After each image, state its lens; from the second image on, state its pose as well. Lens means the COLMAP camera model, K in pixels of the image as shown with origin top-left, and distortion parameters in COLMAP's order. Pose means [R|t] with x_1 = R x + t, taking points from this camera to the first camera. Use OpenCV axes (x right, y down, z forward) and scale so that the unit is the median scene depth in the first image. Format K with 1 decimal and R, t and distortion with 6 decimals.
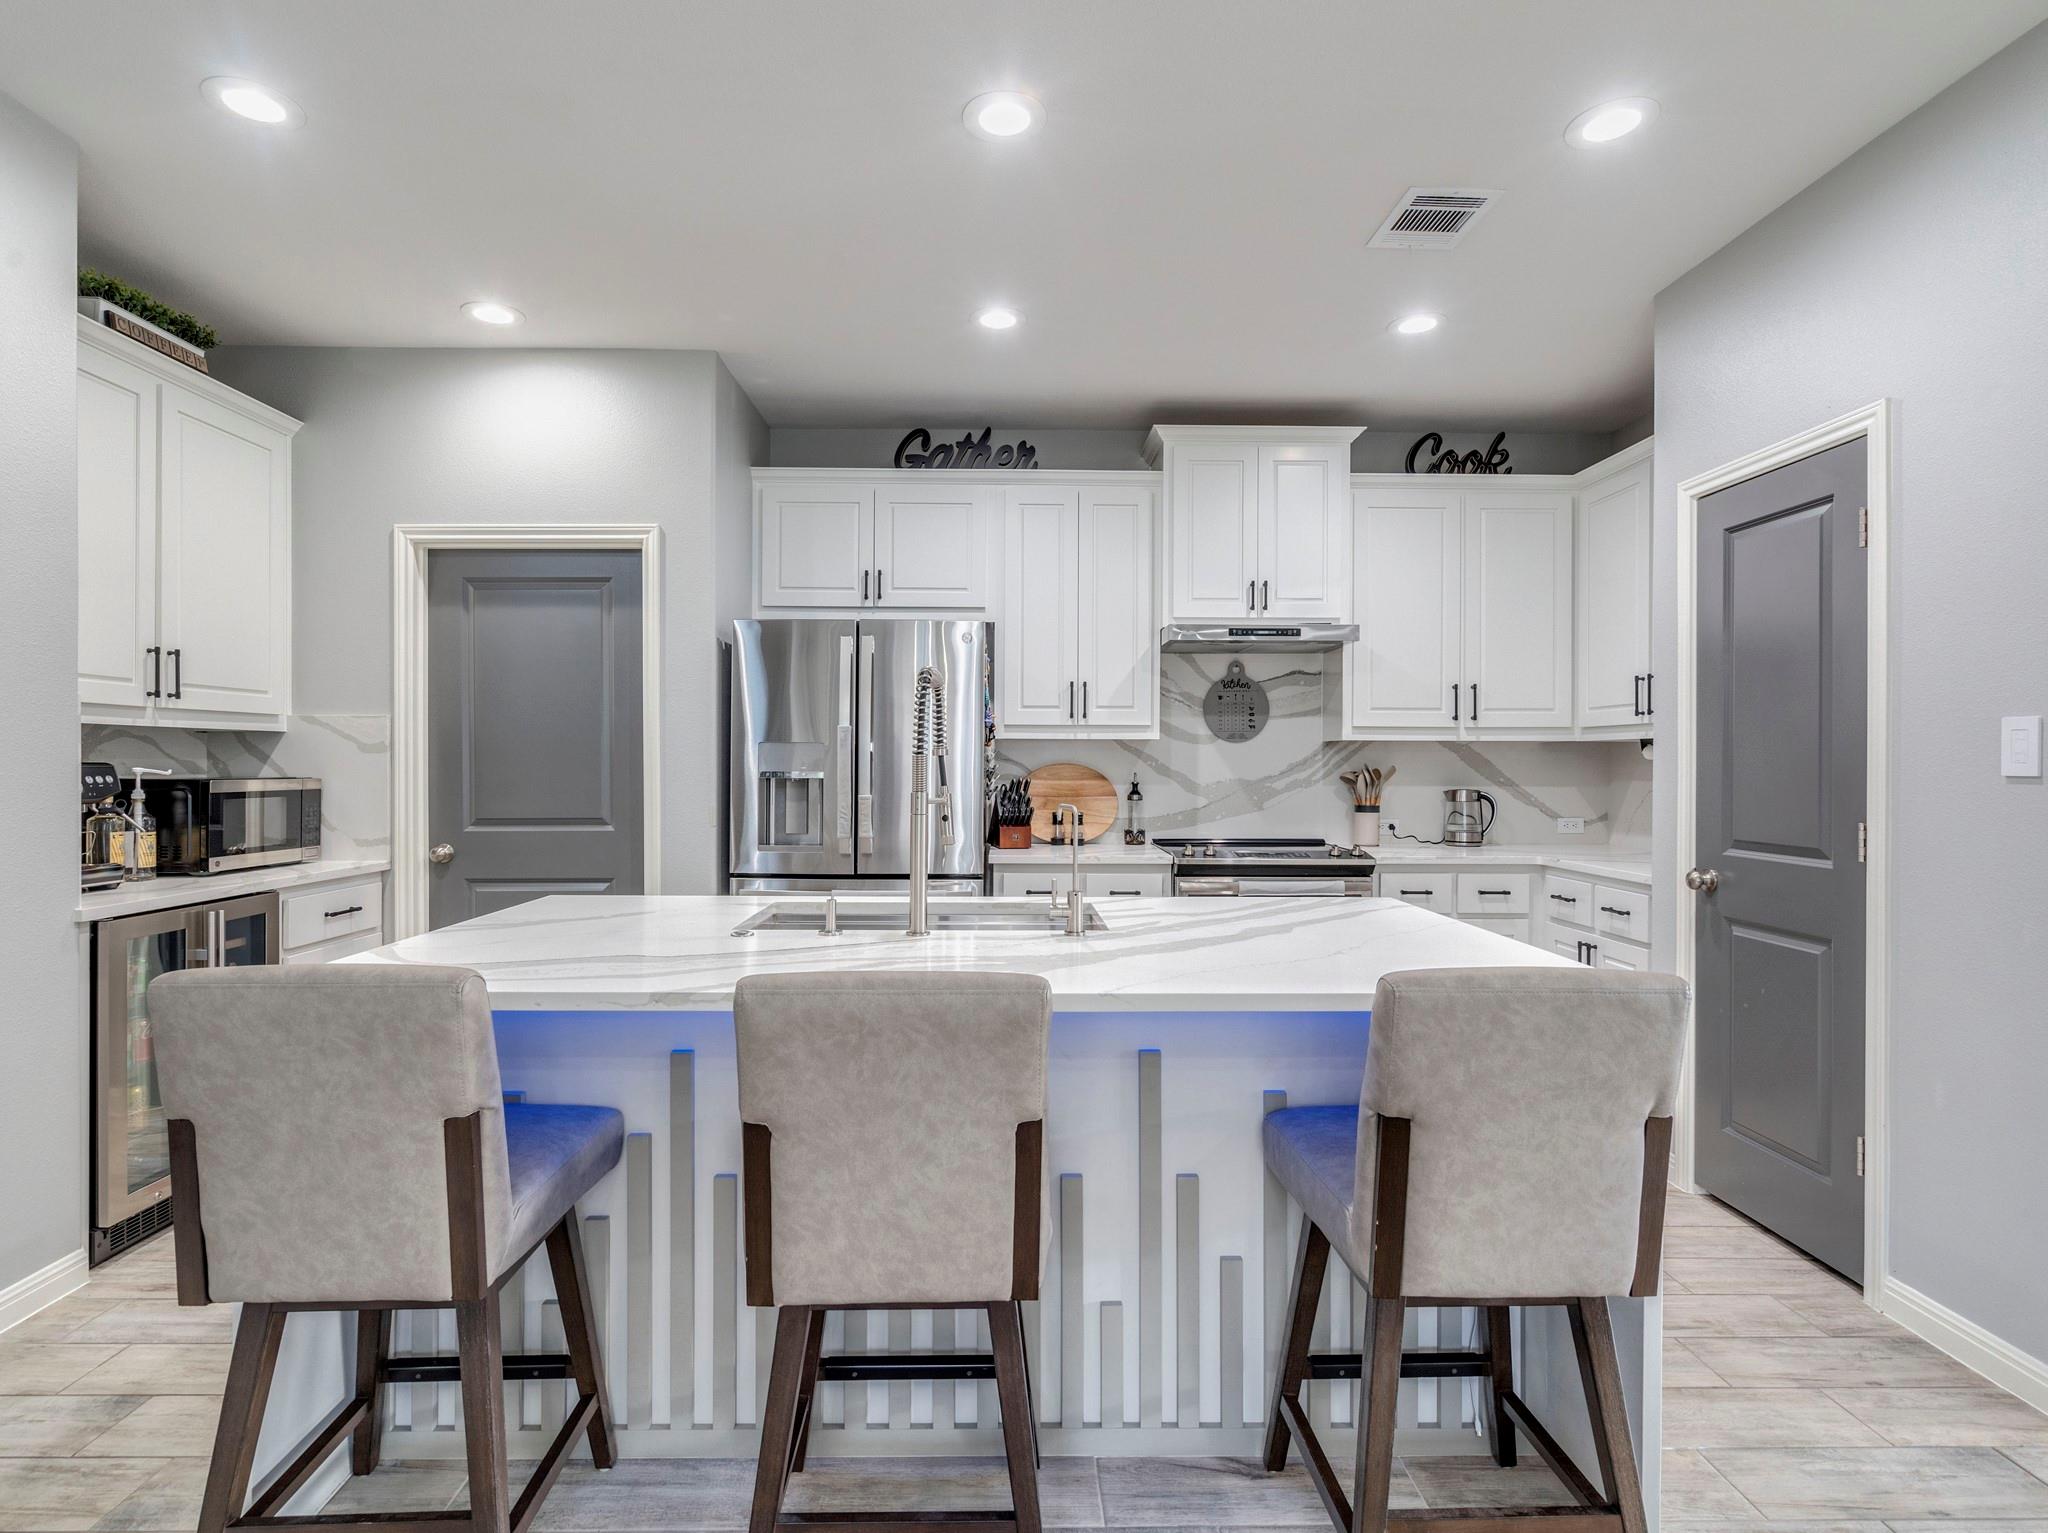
lens RADIAL K [[1011.0, 0, 1019.9], [0, 1011.0, 771.0], [0, 0, 1]] dist [-0.016091, -0.000188]
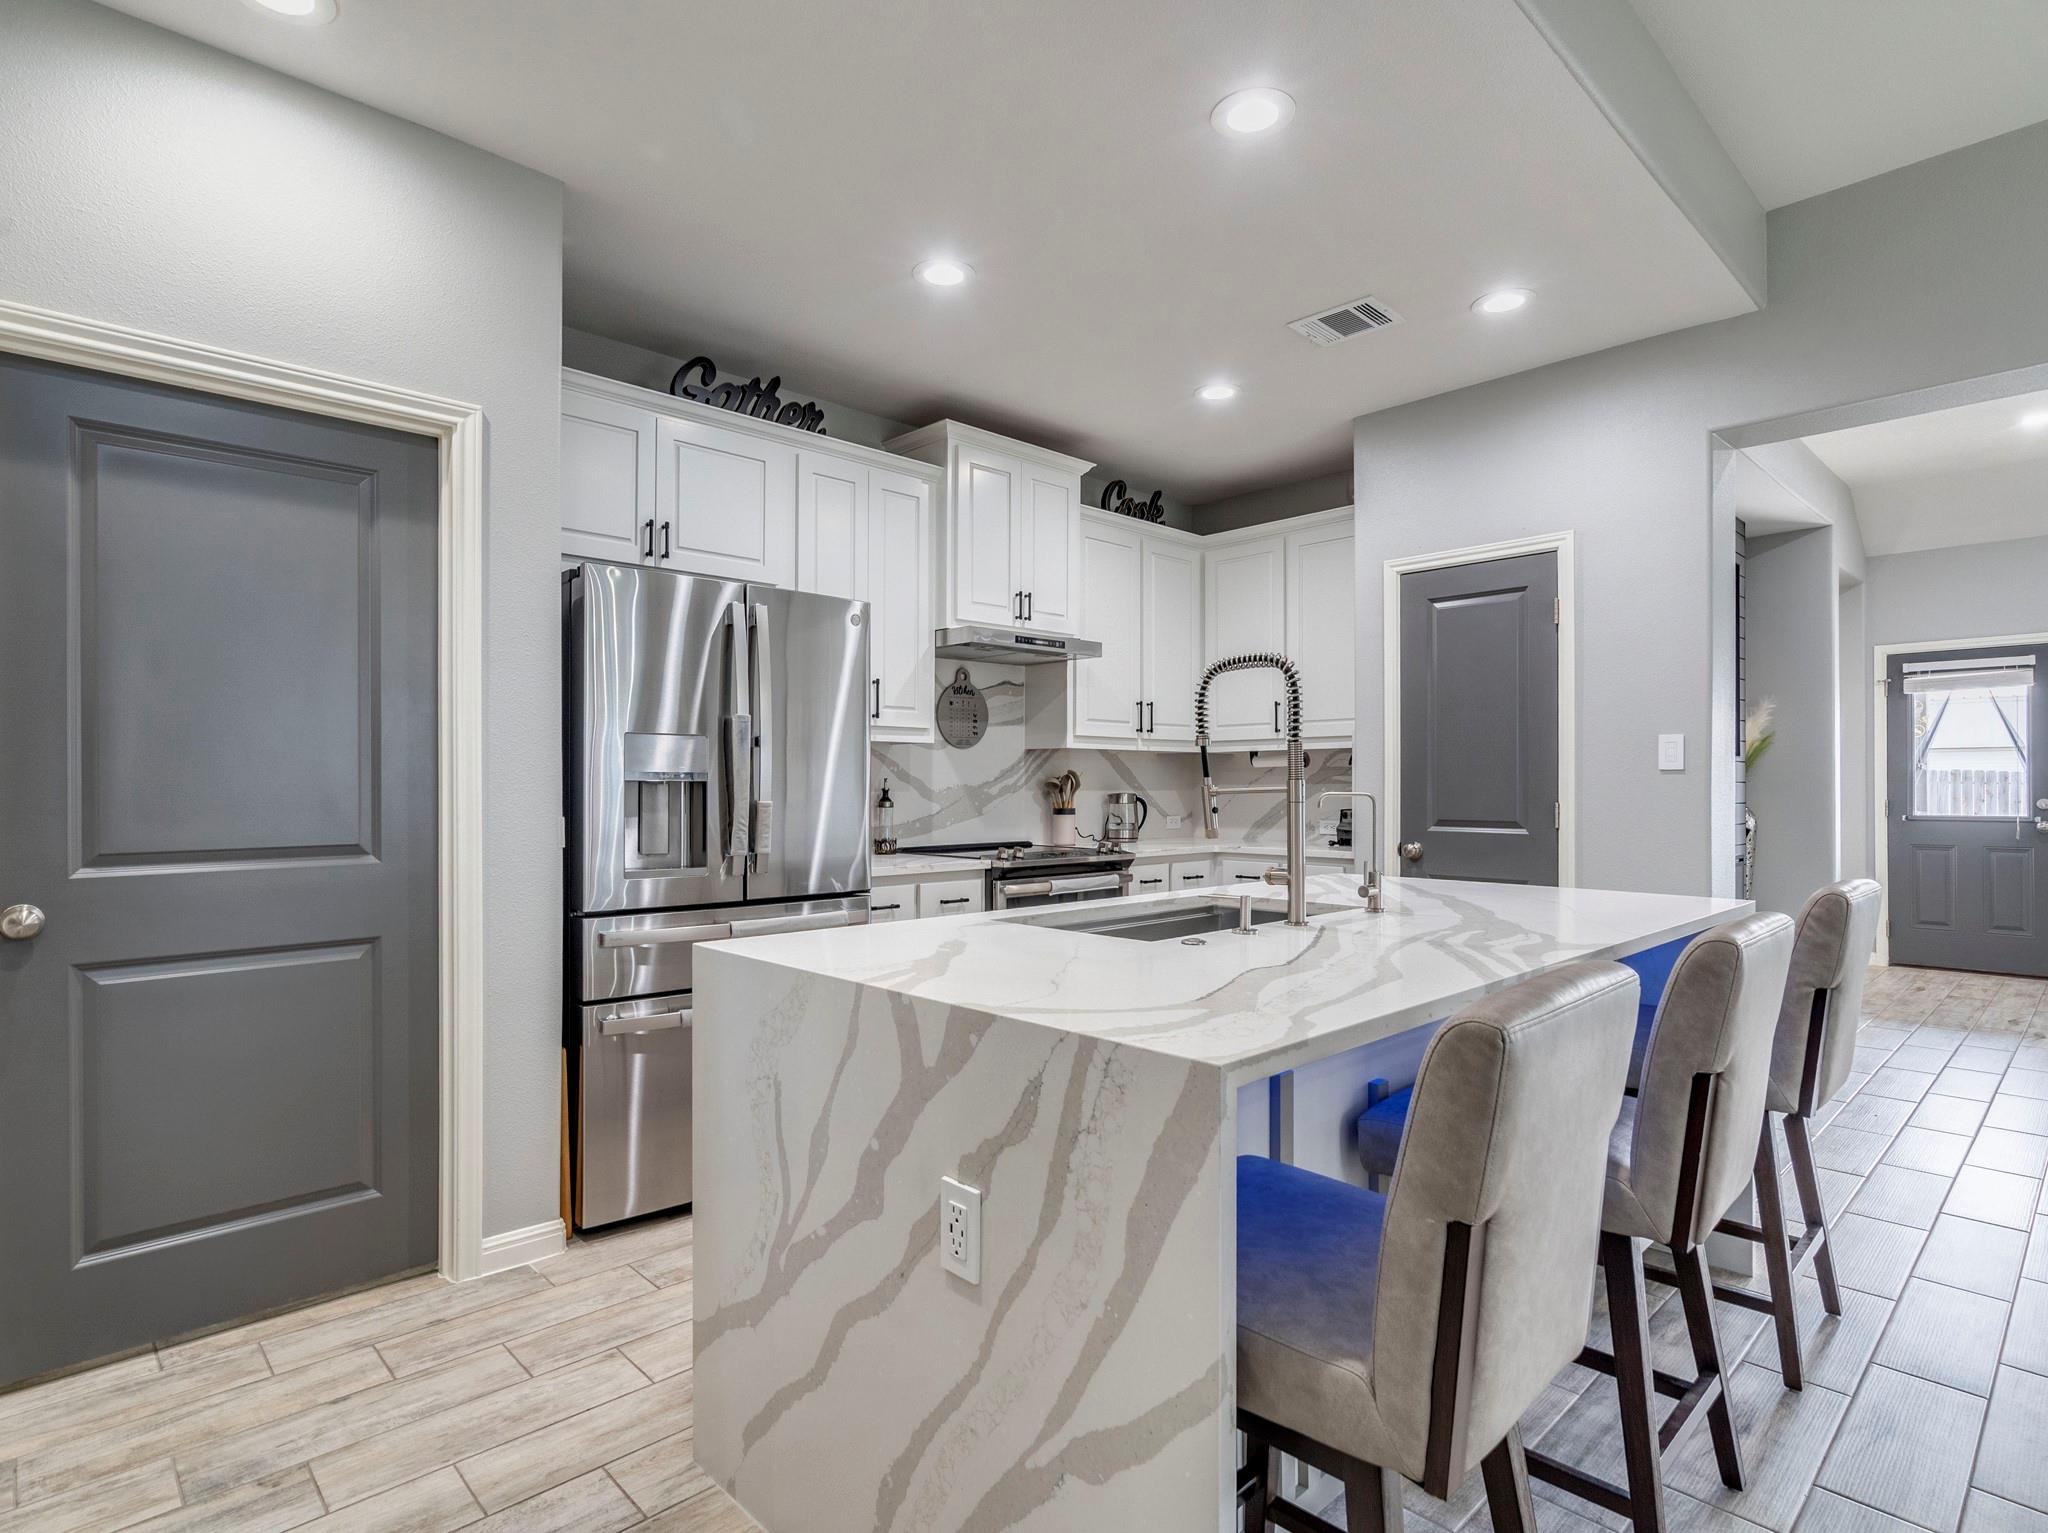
lens RADIAL K [[1057.7, 0, 1023.1], [0, 1057.7, 778.4], [0, 0, 1]] dist [-0.001001, 0.000690]
pose [[0.739389, 0.000264, 0.673278, -0.475638], [0.008766, 0.999911, -0.010020, 0.013195], [-0.673221, 0.013311, 0.739321, 0.192288]]
